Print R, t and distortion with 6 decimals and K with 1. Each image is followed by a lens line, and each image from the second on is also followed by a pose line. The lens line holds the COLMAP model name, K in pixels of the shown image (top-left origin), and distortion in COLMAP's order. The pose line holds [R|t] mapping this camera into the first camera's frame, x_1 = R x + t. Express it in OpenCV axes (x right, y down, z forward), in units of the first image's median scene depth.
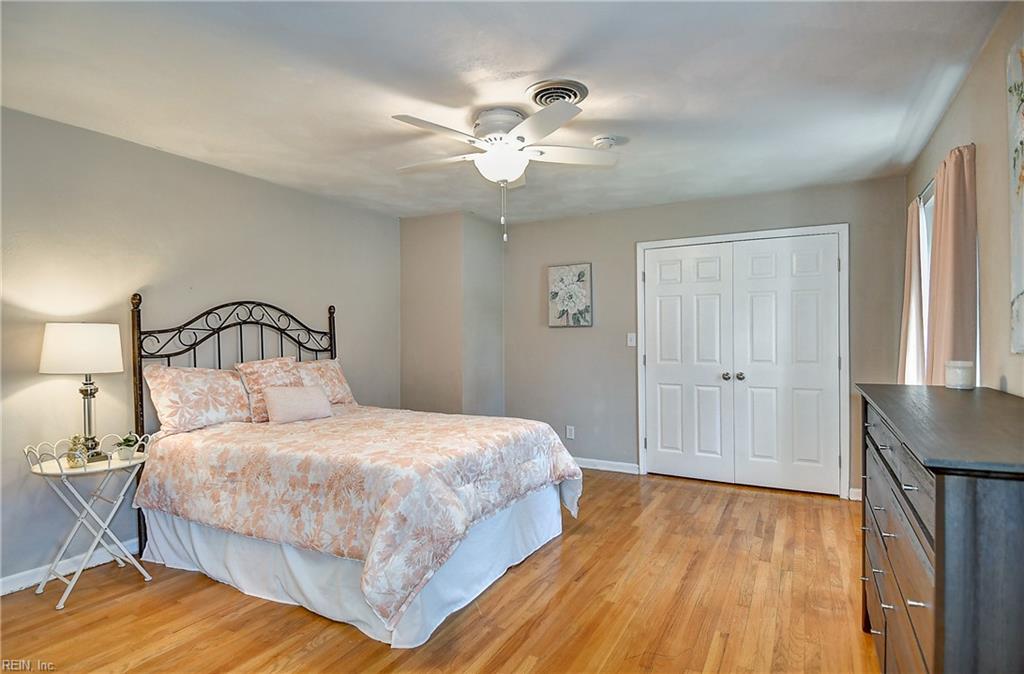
lens RADIAL K [[539.2, 0, 509.3], [0, 539.2, 337.9], [0, 0, 1]] dist [0.003980, 0.000302]
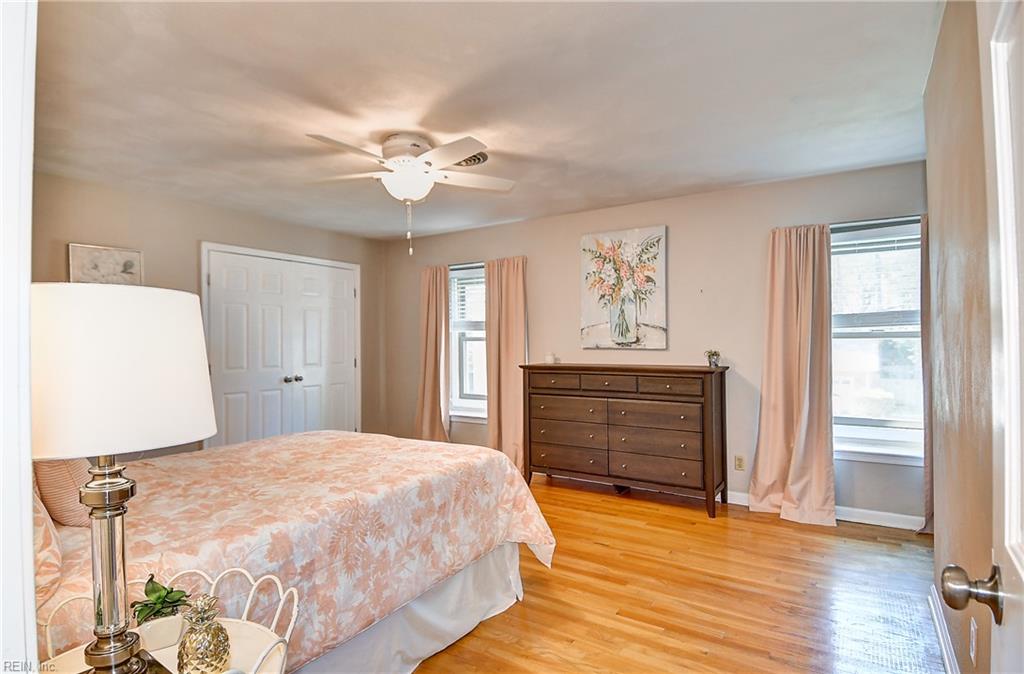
lens RADIAL K [[539.2, 0, 509.6], [0, 539.2, 341.8], [0, 0, 1]] dist [0.003980, 0.000302]
pose [[0.072998, 0.007740, 0.997302, -1.127605], [0.008570, 0.999928, -0.008387, 0.009874], [-0.997295, 0.009159, 0.072926, 0.744975]]
